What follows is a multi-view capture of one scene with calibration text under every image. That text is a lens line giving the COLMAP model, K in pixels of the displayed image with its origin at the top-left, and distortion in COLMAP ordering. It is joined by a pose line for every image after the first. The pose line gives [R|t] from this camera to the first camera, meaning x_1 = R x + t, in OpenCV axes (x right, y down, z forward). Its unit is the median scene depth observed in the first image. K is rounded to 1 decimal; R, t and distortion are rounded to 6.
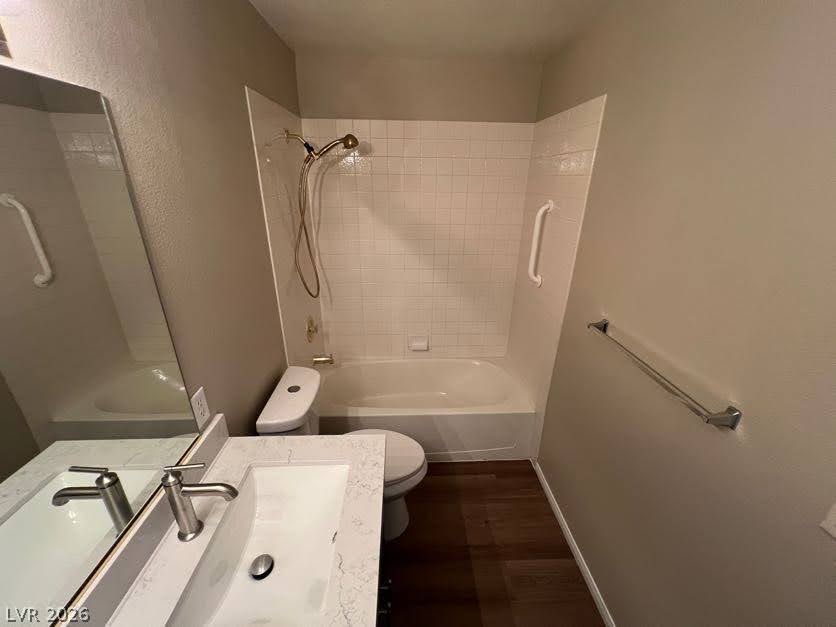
lens RADIAL K [[335.8, 0, 413.6], [0, 335.8, 315.7], [0, 0, 1]] dist [-0.000635, 0.001294]
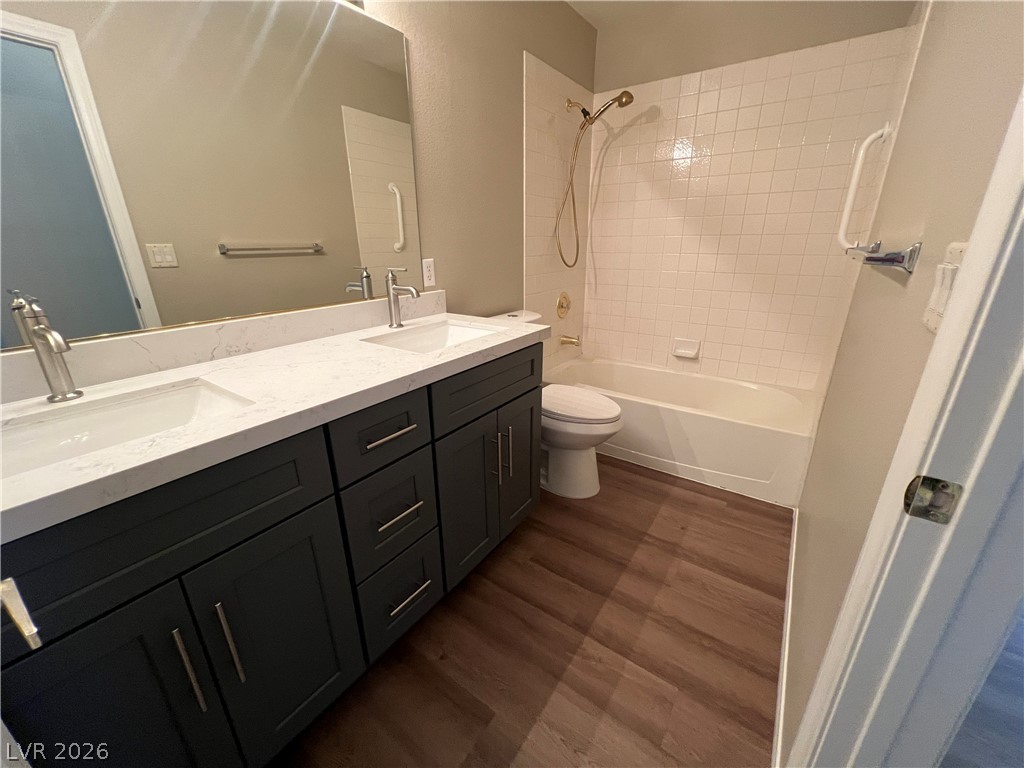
lens RADIAL K [[410.0, 0, 509.6], [0, 410.0, 383.4], [0, 0, 1]] dist [-0.006113, 0.001148]
pose [[0.797437, 0.187899, -0.573401, 0.362551], [-0.214885, 0.976411, 0.021118, 0.322452], [0.563843, 0.106375, 0.819003, -0.078765]]
